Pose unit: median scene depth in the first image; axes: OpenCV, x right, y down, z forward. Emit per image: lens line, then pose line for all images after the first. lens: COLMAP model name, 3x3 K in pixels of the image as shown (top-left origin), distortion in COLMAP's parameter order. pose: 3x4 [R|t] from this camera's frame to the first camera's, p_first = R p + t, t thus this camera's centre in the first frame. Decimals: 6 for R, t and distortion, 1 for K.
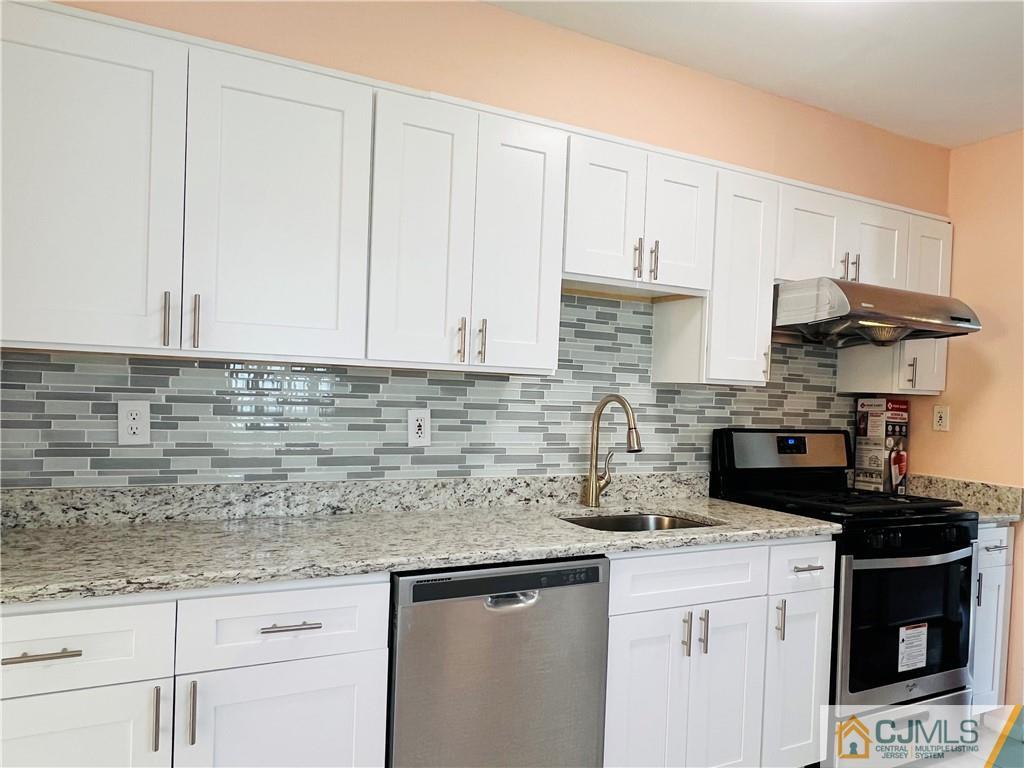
lens RADIAL K [[706.1, 0, 501.2], [0, 706.1, 411.8], [0, 0, 1]] dist [0.000599, -0.006924]
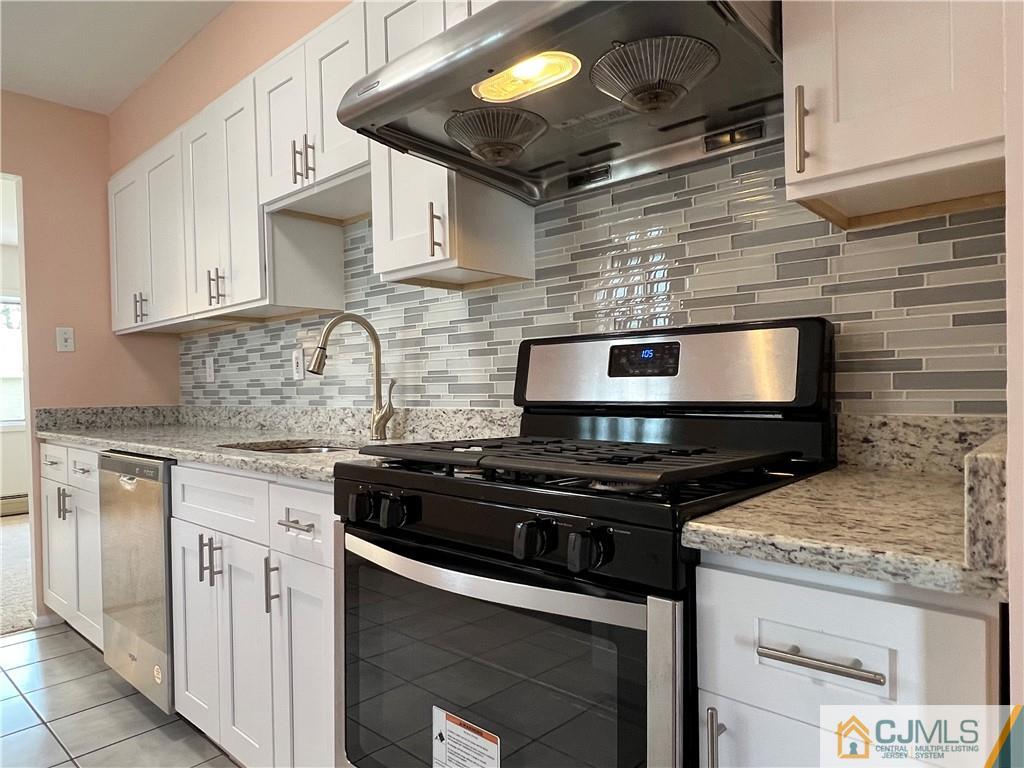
lens RADIAL K [[666.1, 0, 506.0], [0, 666.1, 393.0], [0, 0, 1]] dist [-0.001024, -0.002714]
pose [[0.335062, -0.035930, -0.941511, 1.072367], [0.004776, 0.999325, -0.036437, 0.113451], [0.942184, 0.007712, 0.335008, 0.936150]]
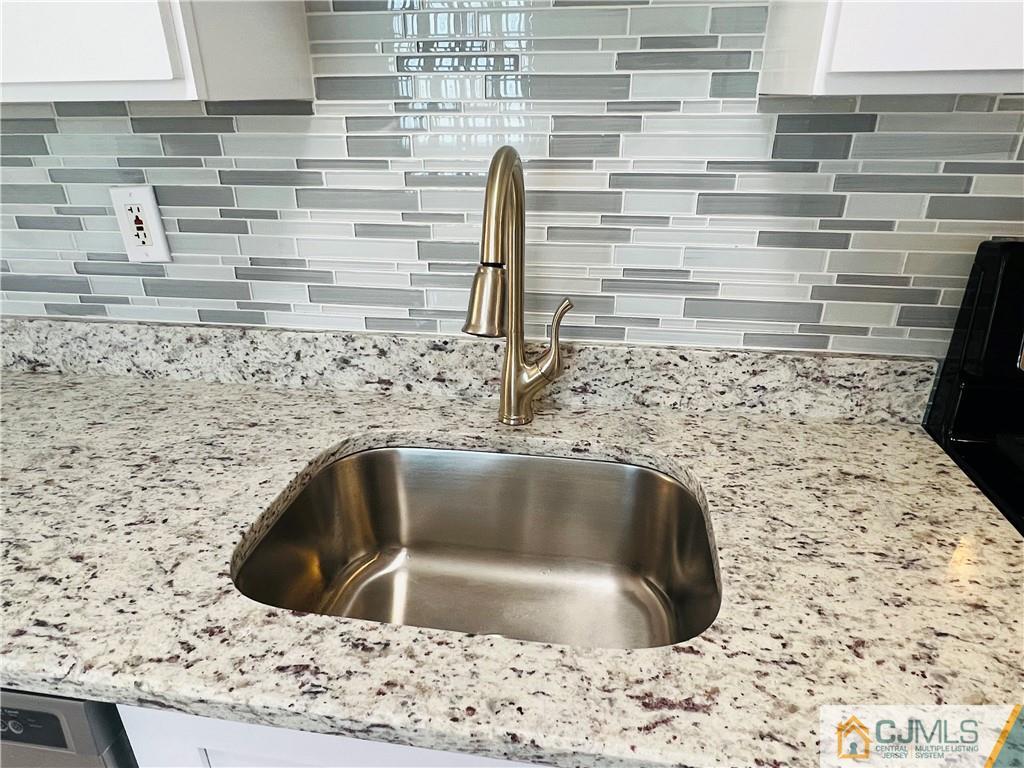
lens RADIAL K [[609.2, 0, 515.8], [0, 609.2, 398.3], [0, 0, 1]] dist [-0.003886, -0.001440]
pose [[0.809564, 0.198283, -0.552531, 0.360656], [0.014383, 0.934246, 0.356340, -0.012464], [0.586856, -0.296427, 0.753480, 0.778566]]
